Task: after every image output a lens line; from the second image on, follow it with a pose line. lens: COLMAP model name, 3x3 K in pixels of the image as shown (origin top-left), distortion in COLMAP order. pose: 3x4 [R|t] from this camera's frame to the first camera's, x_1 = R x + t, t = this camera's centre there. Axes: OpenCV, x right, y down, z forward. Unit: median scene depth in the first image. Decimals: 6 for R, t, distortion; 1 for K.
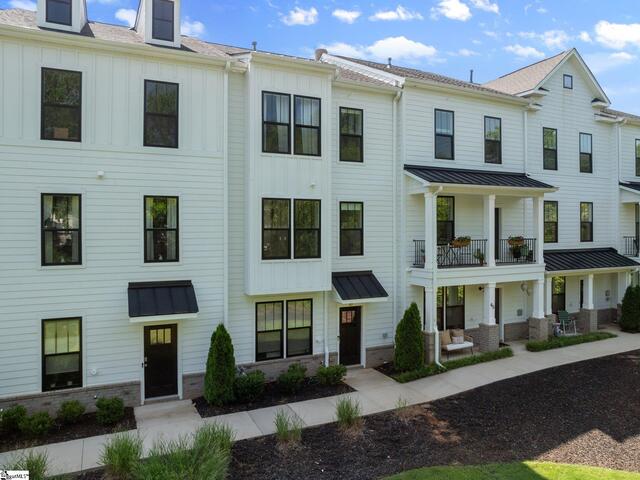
lens RADIAL K [[451.7, 0, 320.0], [0, 451.7, 240.0], [0, 0, 1]] dist [-0.027563, 0.000247]
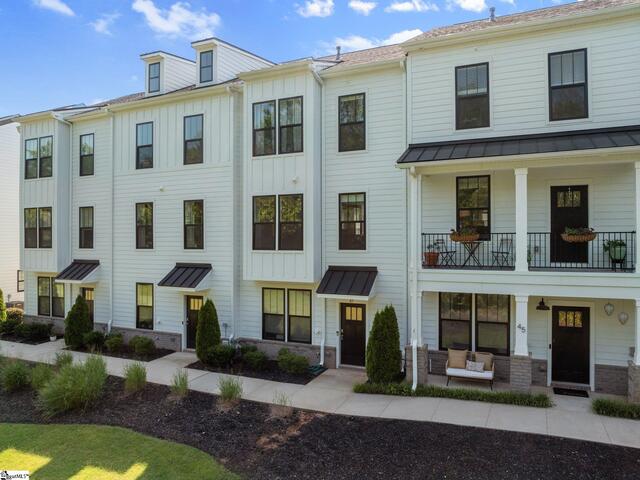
lens RADIAL K [[469.7, 0, 320.0], [0, 469.7, 222.5], [0, 0, 1]] dist [-0.042567, -0.000337]
pose [[0.644274, -0.008189, -0.764751, 0.856902], [0.004127, 0.999965, -0.007230, -0.016449], [0.764784, 0.001502, 0.644285, 0.342154]]
